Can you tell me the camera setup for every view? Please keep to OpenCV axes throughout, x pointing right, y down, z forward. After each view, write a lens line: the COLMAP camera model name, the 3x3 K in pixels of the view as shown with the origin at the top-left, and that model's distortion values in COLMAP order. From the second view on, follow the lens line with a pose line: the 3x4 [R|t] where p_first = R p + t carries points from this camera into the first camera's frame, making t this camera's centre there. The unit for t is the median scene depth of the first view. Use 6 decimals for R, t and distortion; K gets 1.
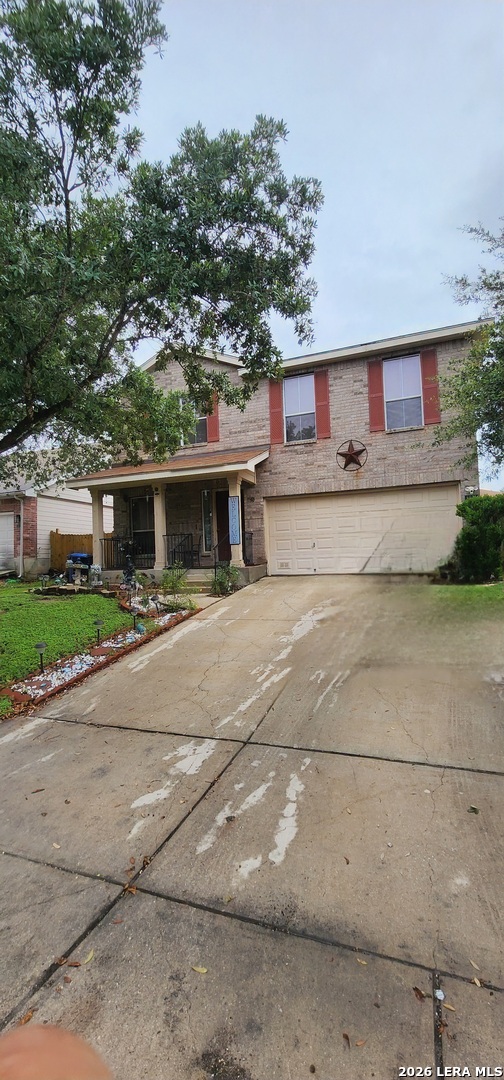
lens RADIAL K [[461.7, 0, 252.1], [0, 461.7, 543.8], [0, 0, 1]] dist [-0.002294, 0.004613]
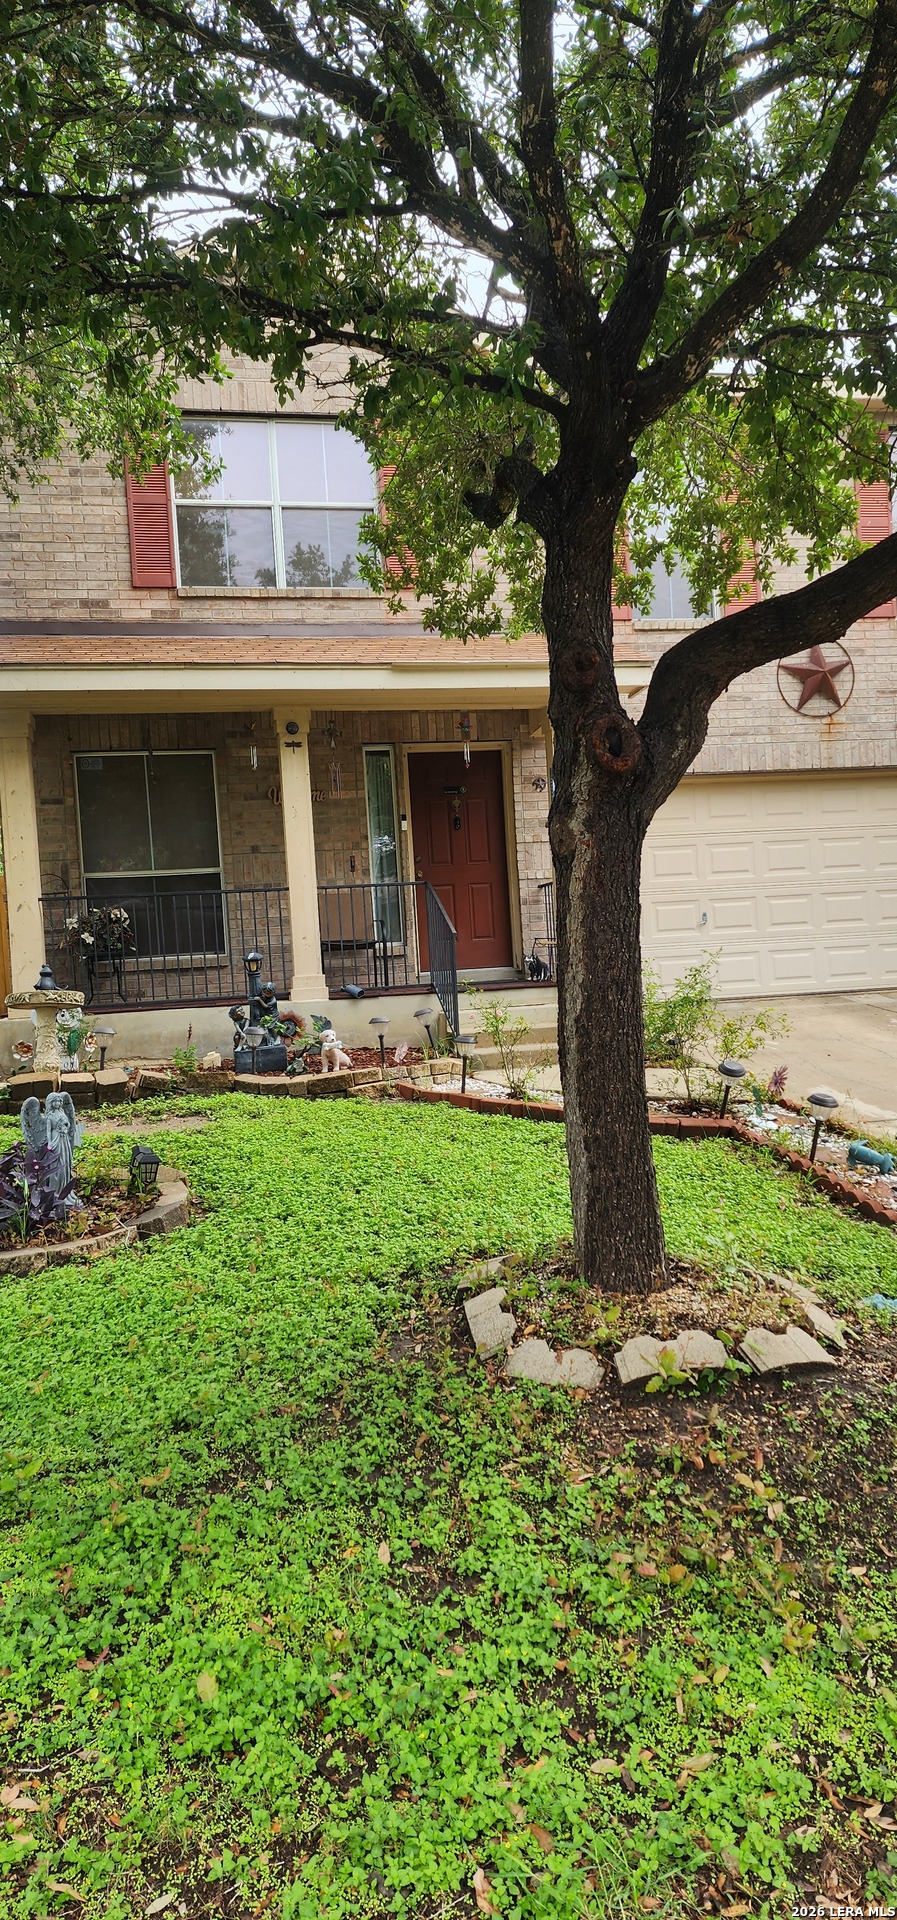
lens RADIAL K [[1327.5, 0, 444.1], [0, 1327.5, 1004.2], [0, 0, 1]] dist [0.085916, -0.059034]
pose [[0.838890, -0.032041, 0.543358, -1.085018], [0.014961, 0.999246, 0.035827, 0.052794], [-0.544096, -0.021925, 0.838736, 0.421200]]
